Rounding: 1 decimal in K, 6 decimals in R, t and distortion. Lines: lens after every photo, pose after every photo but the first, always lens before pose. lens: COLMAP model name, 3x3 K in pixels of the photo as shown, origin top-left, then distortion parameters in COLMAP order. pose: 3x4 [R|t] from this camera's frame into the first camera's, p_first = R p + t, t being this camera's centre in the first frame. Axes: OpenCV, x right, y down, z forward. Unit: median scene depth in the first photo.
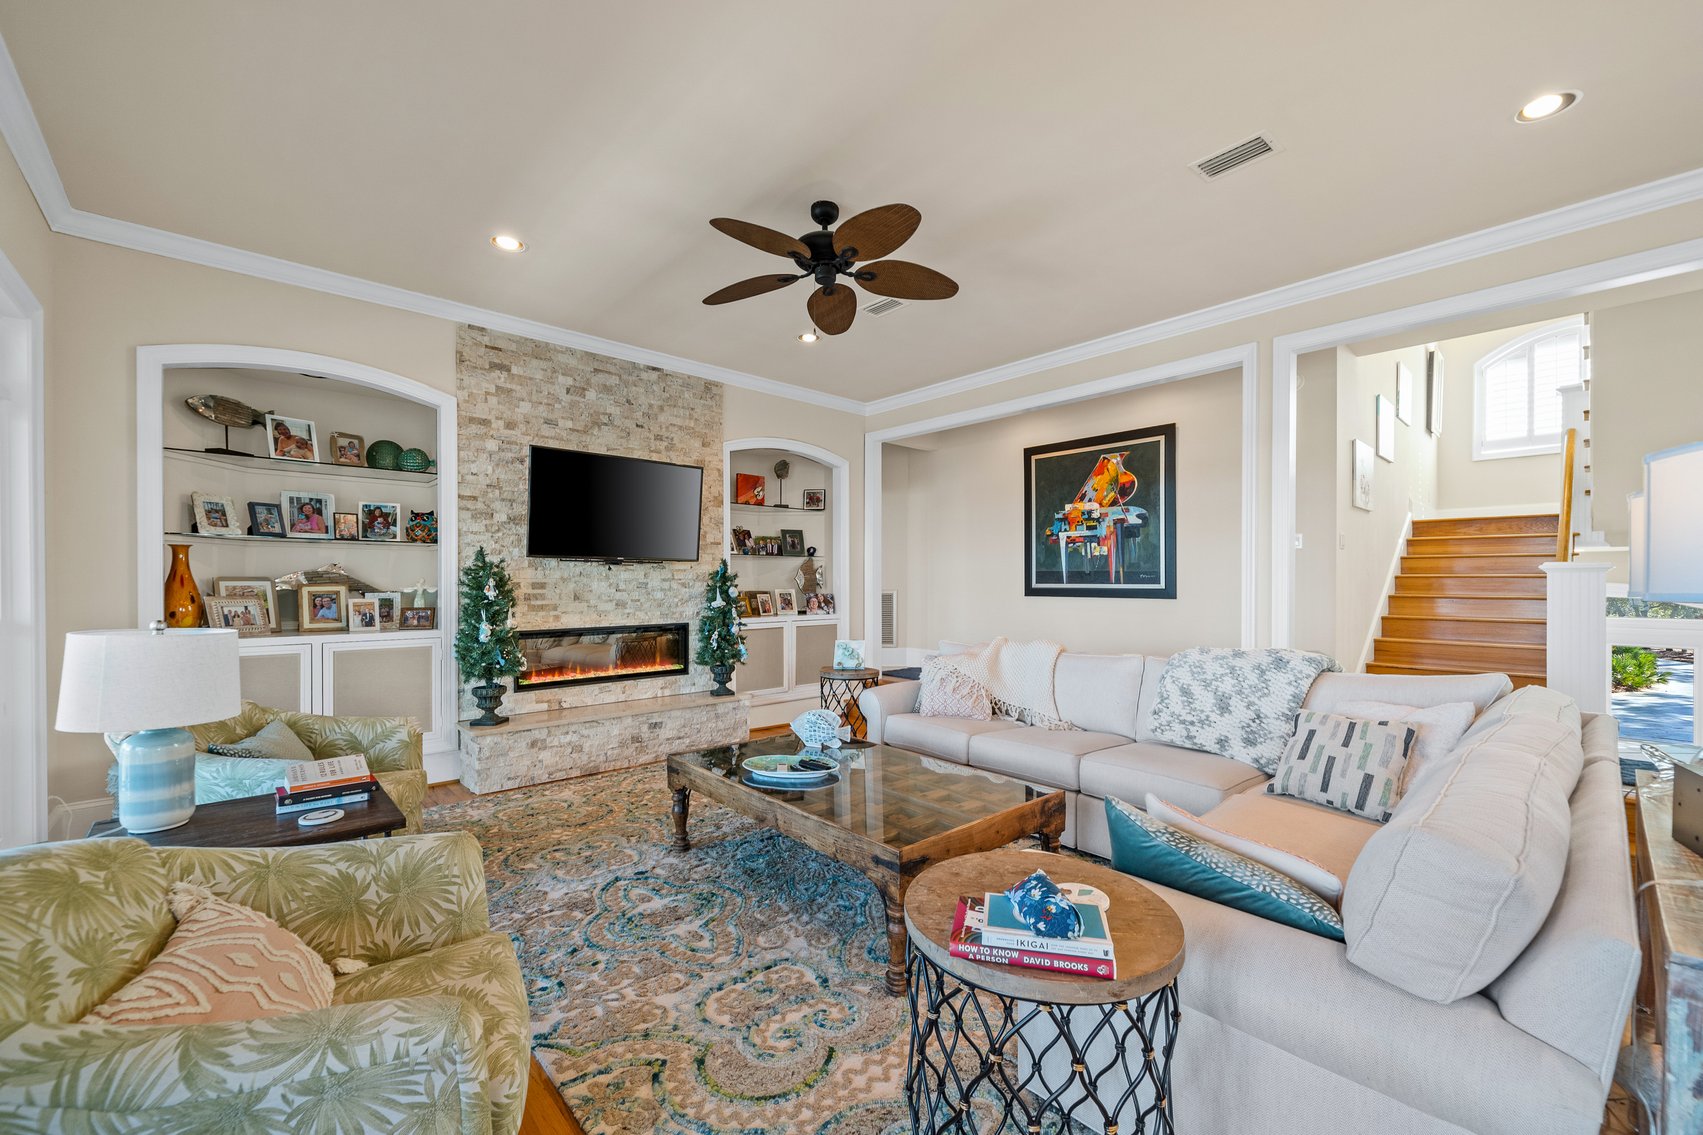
lens RADIAL K [[664.1, 0, 844.6], [0, 664.1, 569.7], [0, 0, 1]] dist [-0.001092, -0.000065]
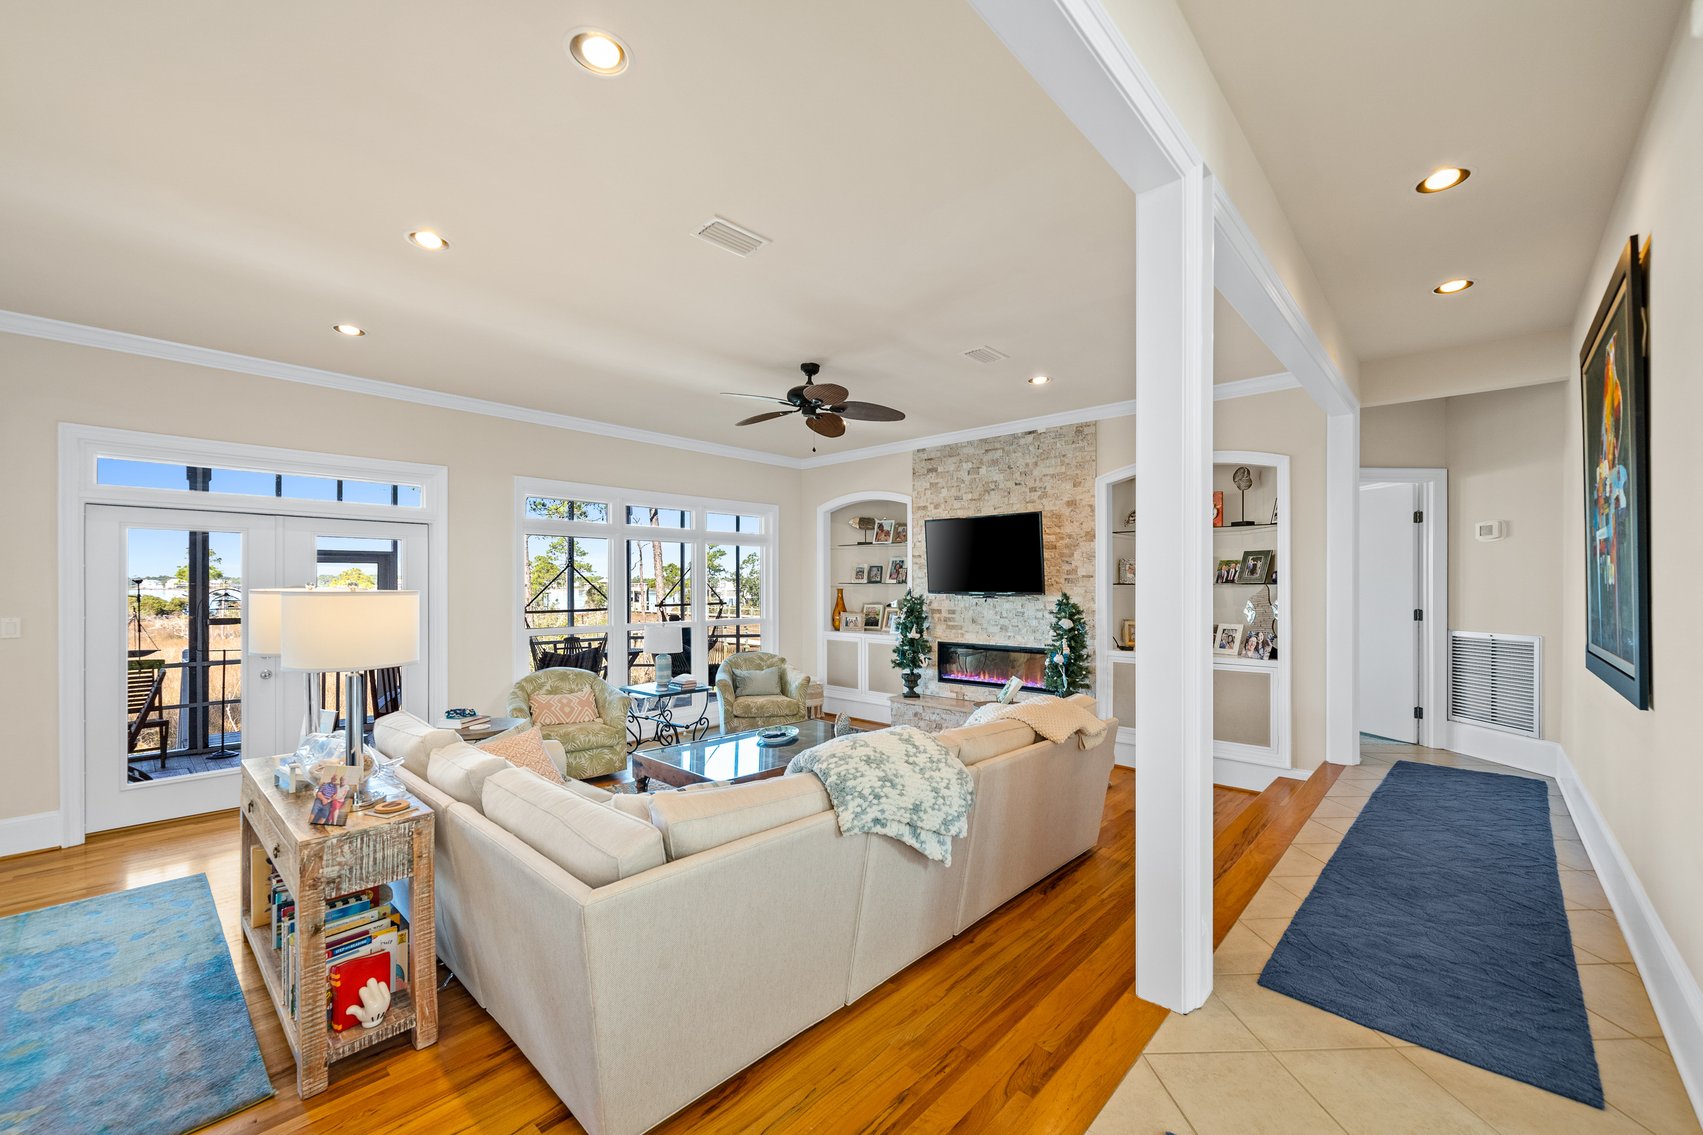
lens RADIAL K [[682.9, 0, 842.4], [0, 682.9, 580.3], [0, 0, 1]] dist [-0.001436, -0.000186]
pose [[0.098639, -0.017596, -0.994968, 0.975291], [0.006823, 0.999832, -0.017006, -0.020730], [0.995100, -0.005111, 0.098742, 0.590837]]
